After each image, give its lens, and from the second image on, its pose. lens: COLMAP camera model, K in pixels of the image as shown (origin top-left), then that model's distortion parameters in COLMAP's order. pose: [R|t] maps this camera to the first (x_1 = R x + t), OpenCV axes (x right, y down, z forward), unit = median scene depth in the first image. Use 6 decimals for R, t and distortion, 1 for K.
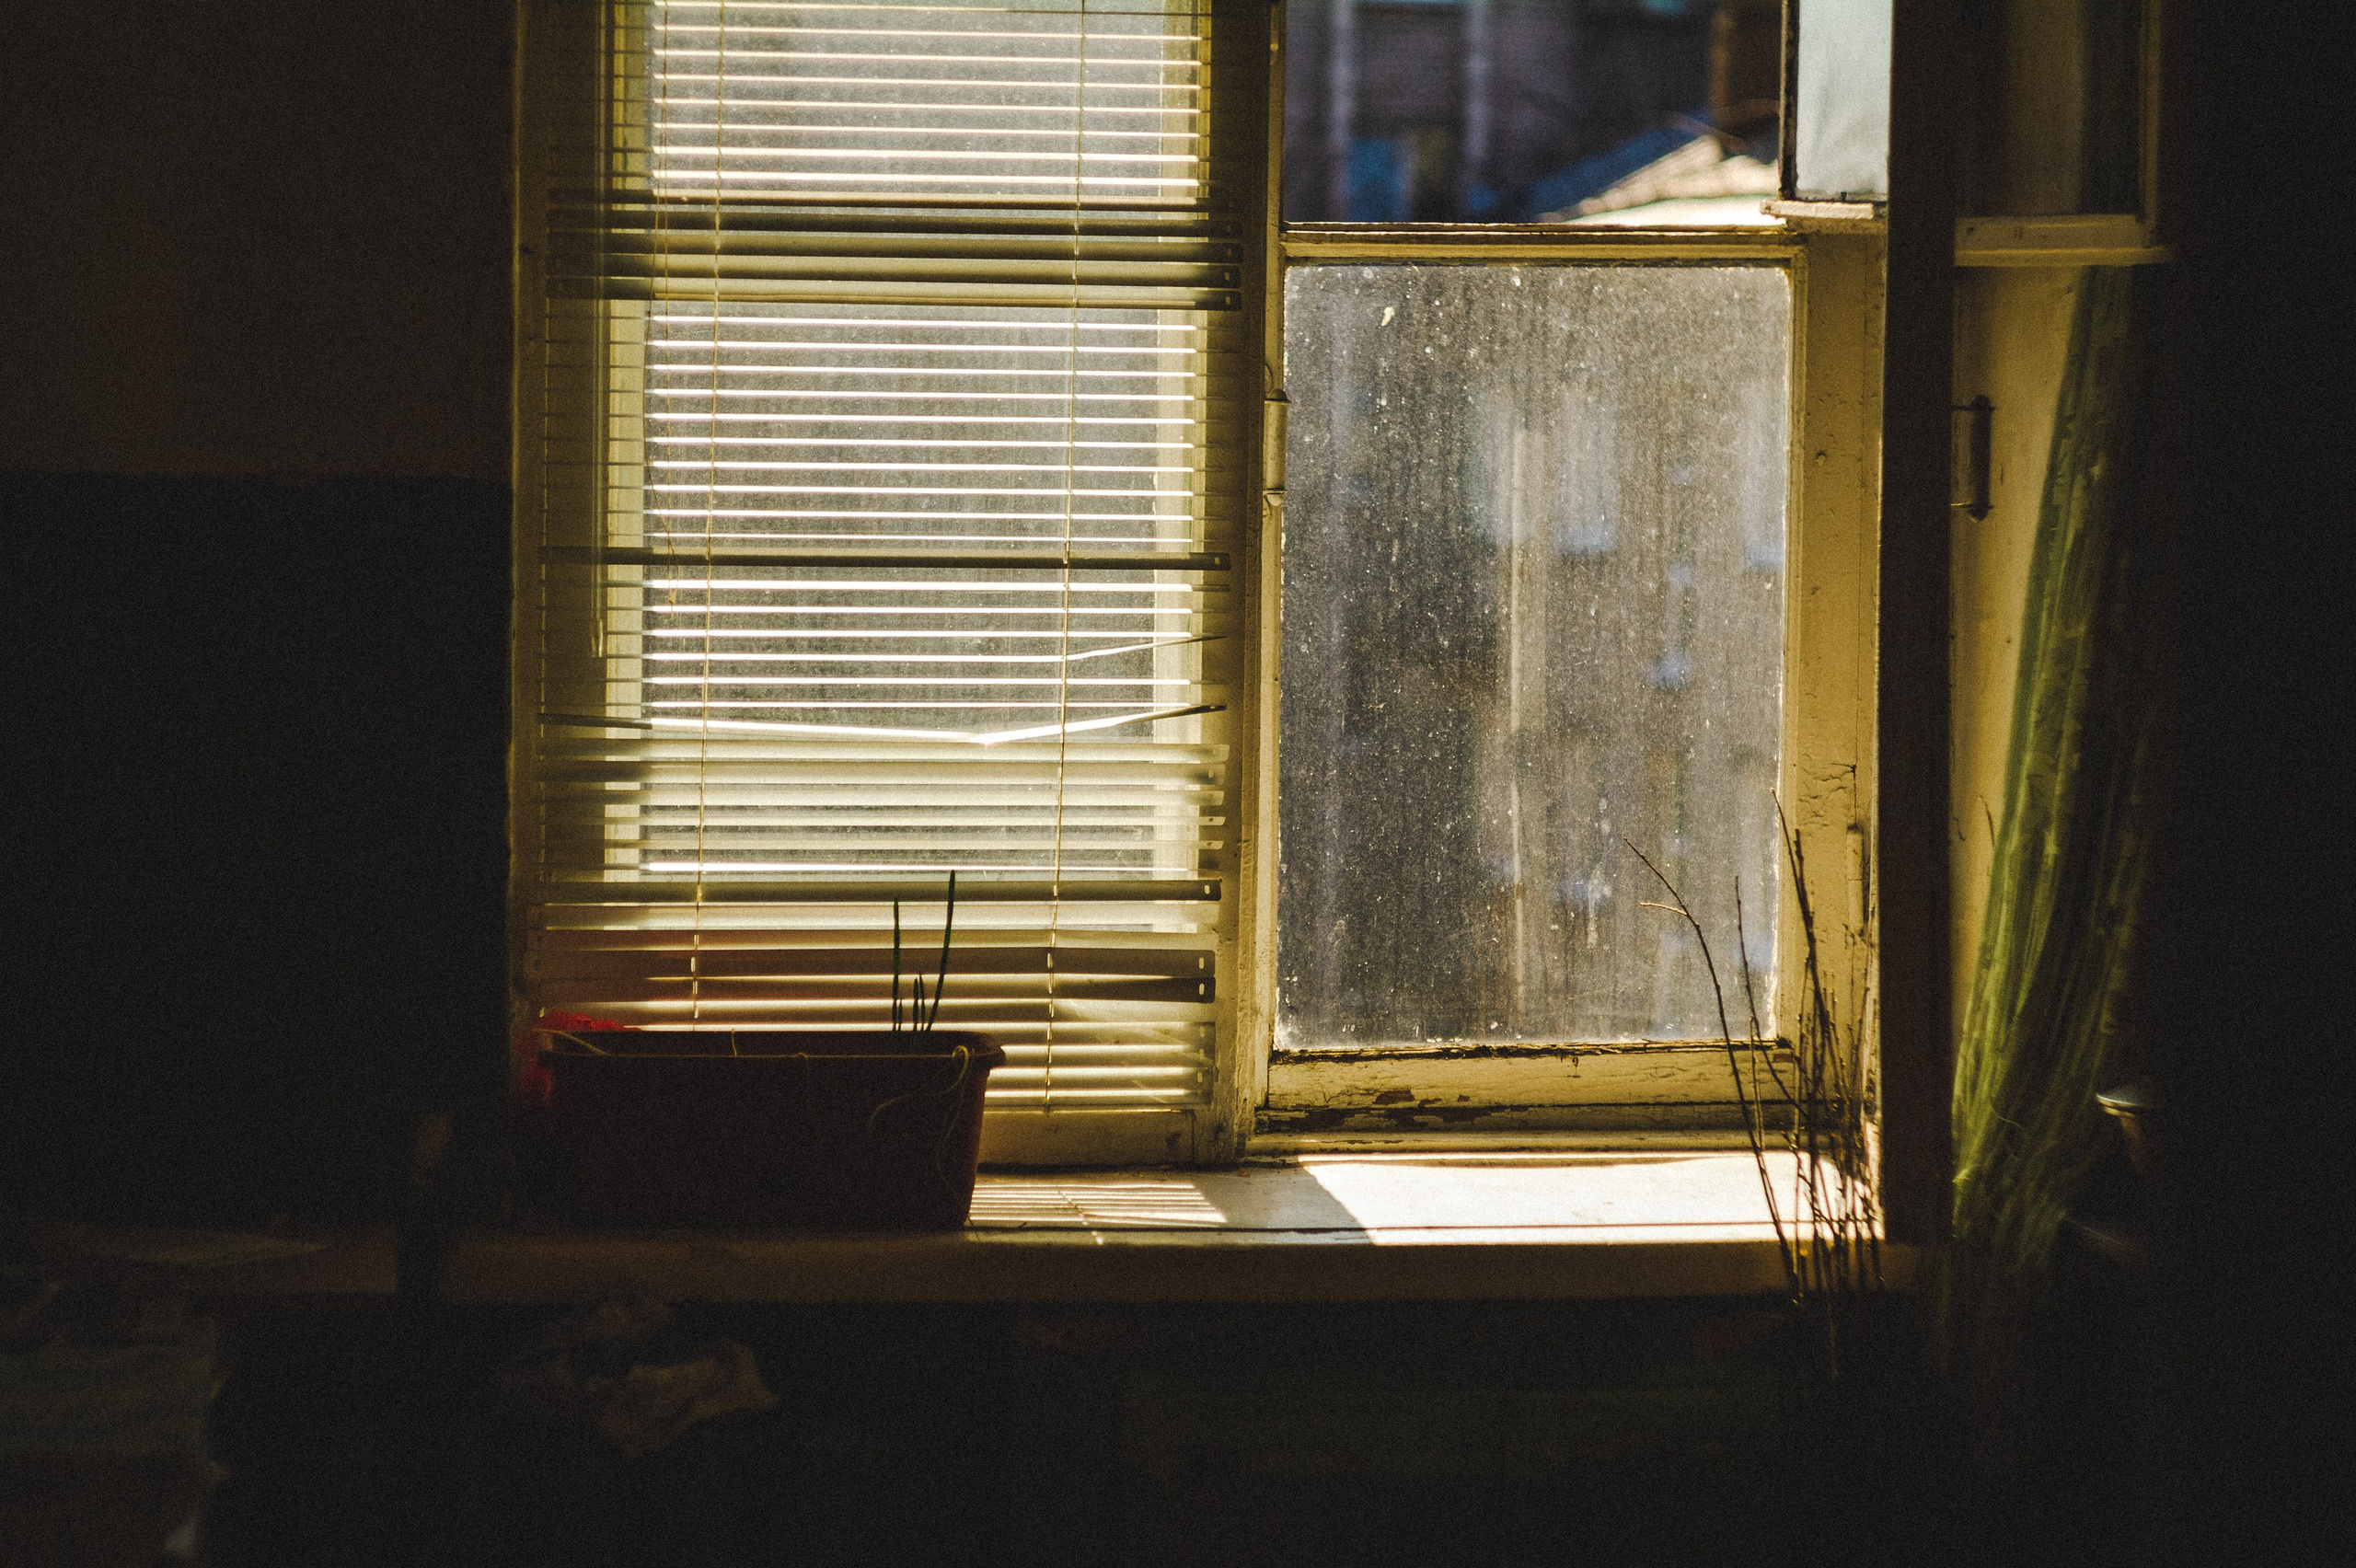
lens RADIAL K [[5968.7, 0, 1178.0], [0, 5968.7, 784.0], [0, 0, 1]] dist [0.085805, -1.066087]
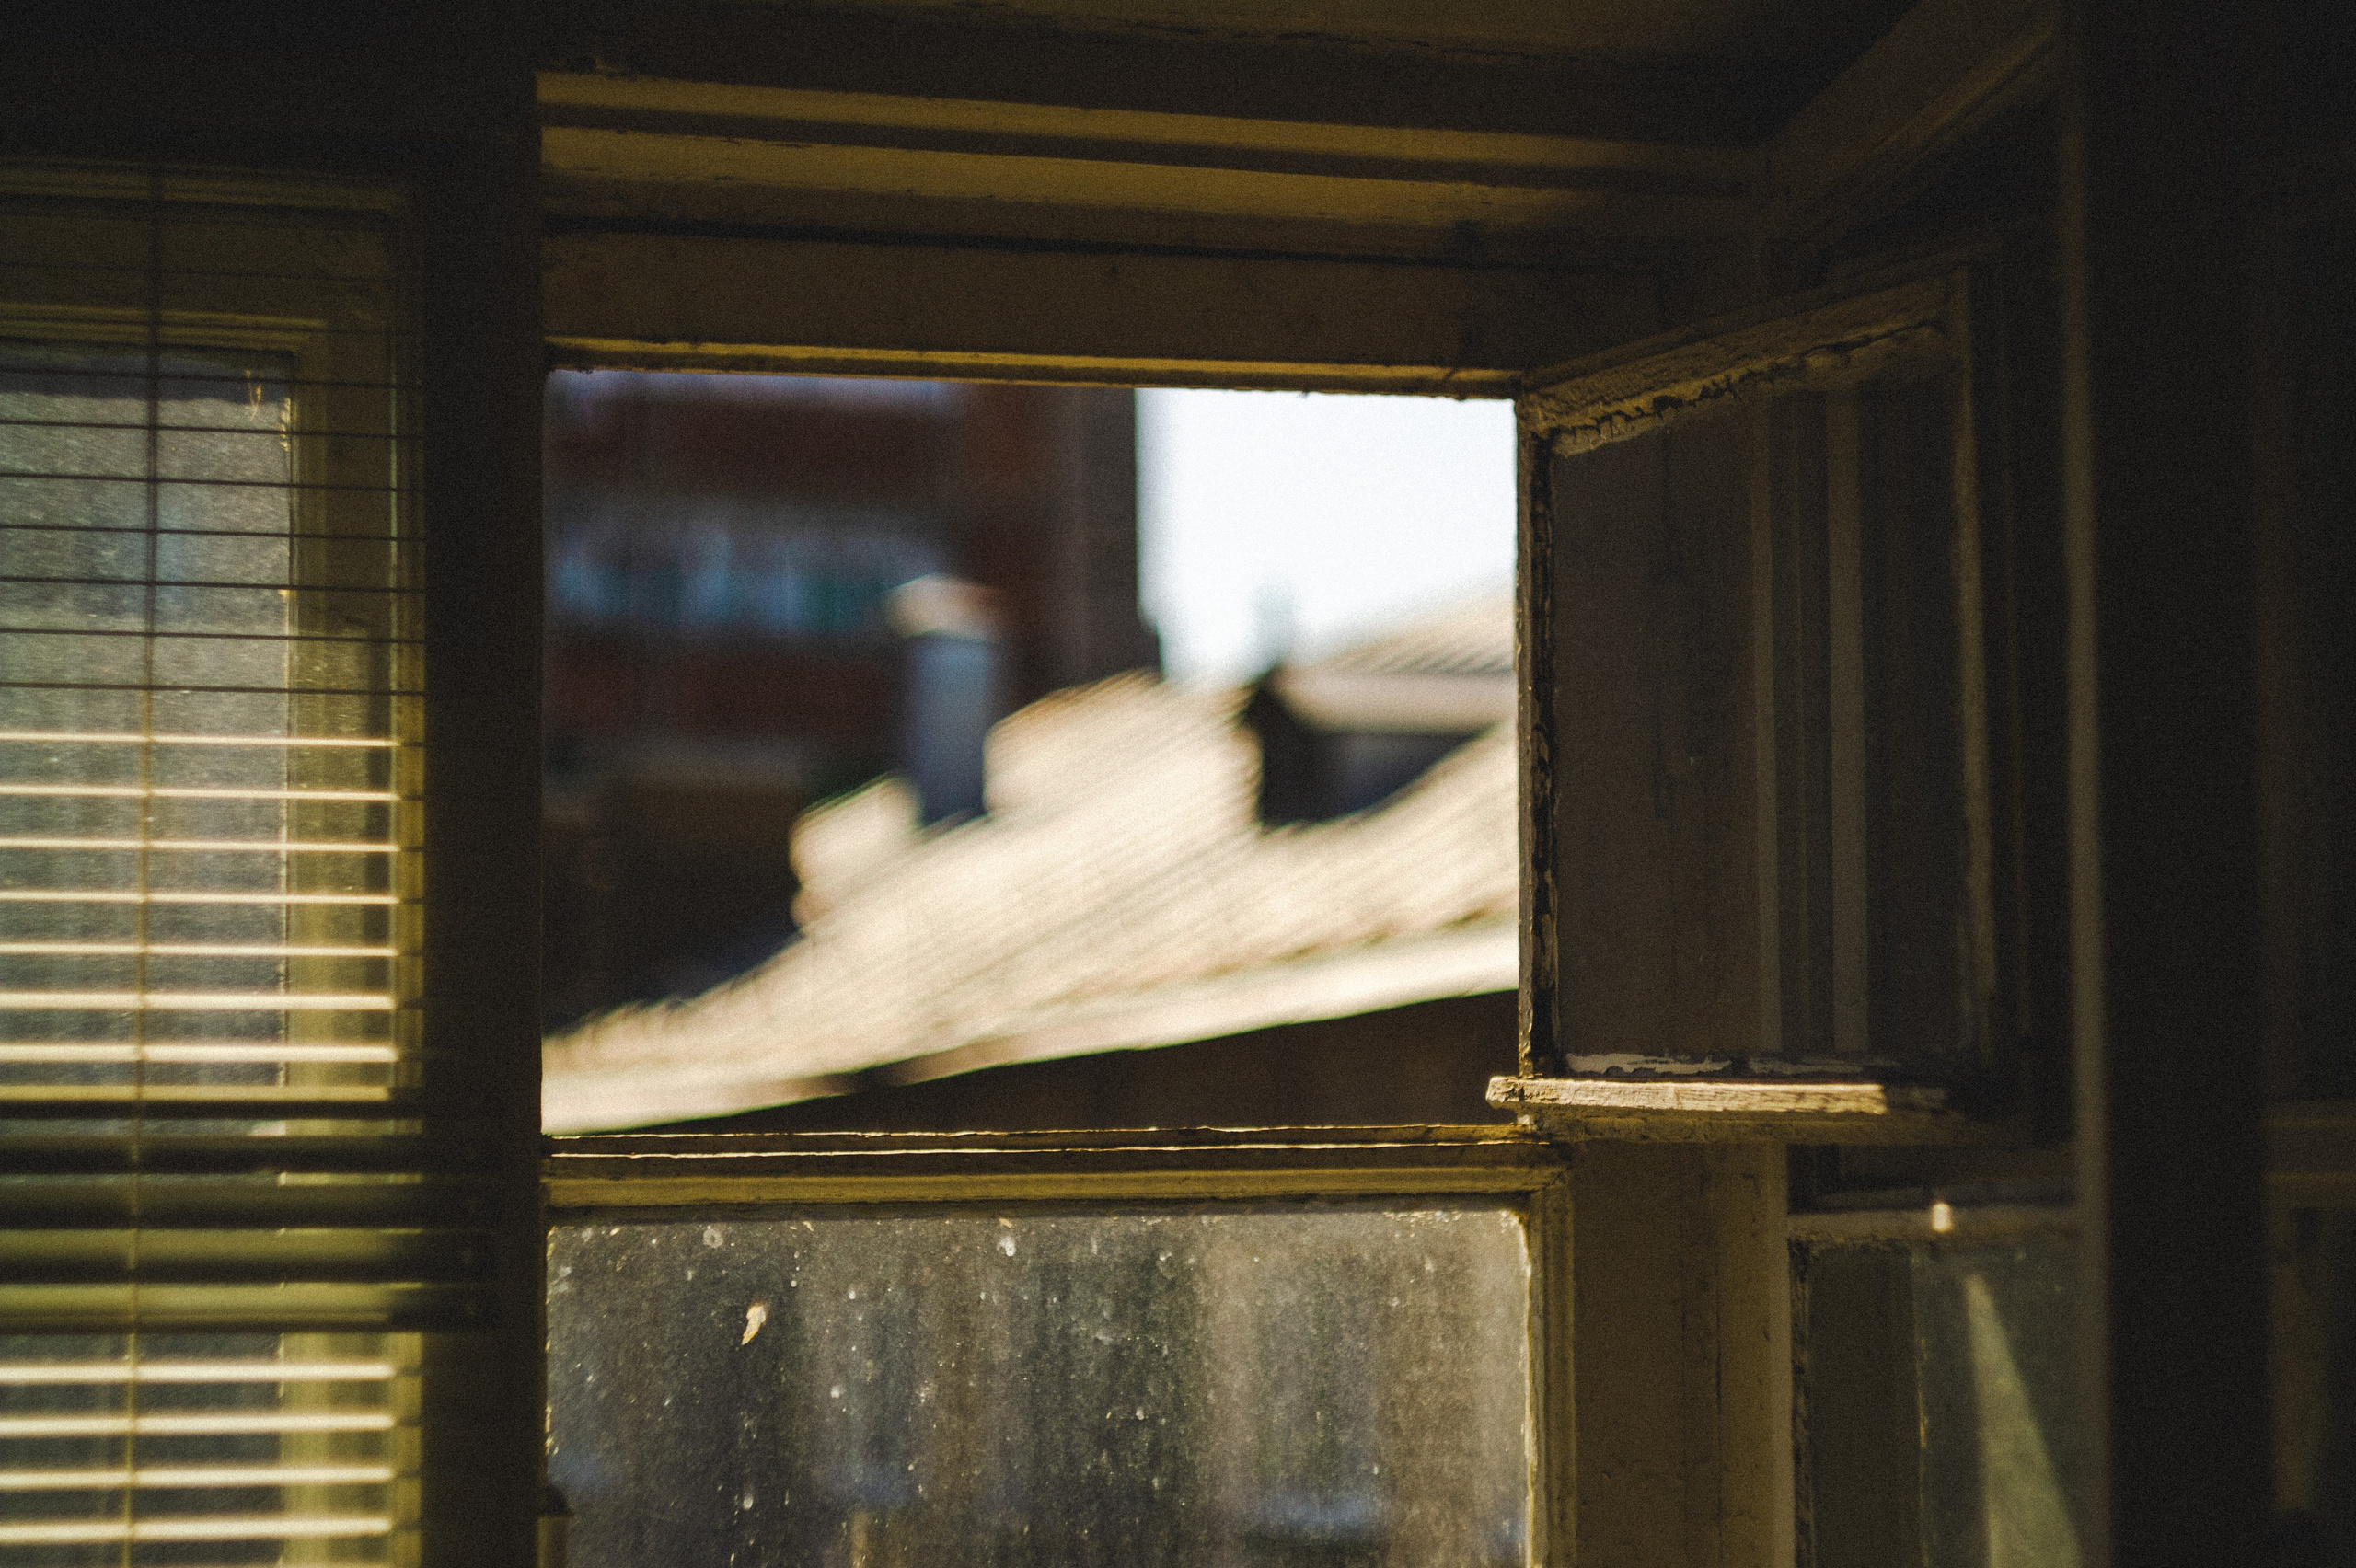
lens RADIAL K [[5968.7, 0, 1178.0], [0, 5968.7, 784.0], [0, 0, 1]] dist [0.085805, -1.066087]
pose [[0.976942, -0.001792, 0.213495, -0.034760], [0.033049, 0.989181, -0.142931, -0.051542], [-0.210929, 0.146691, 0.966432, 0.520738]]
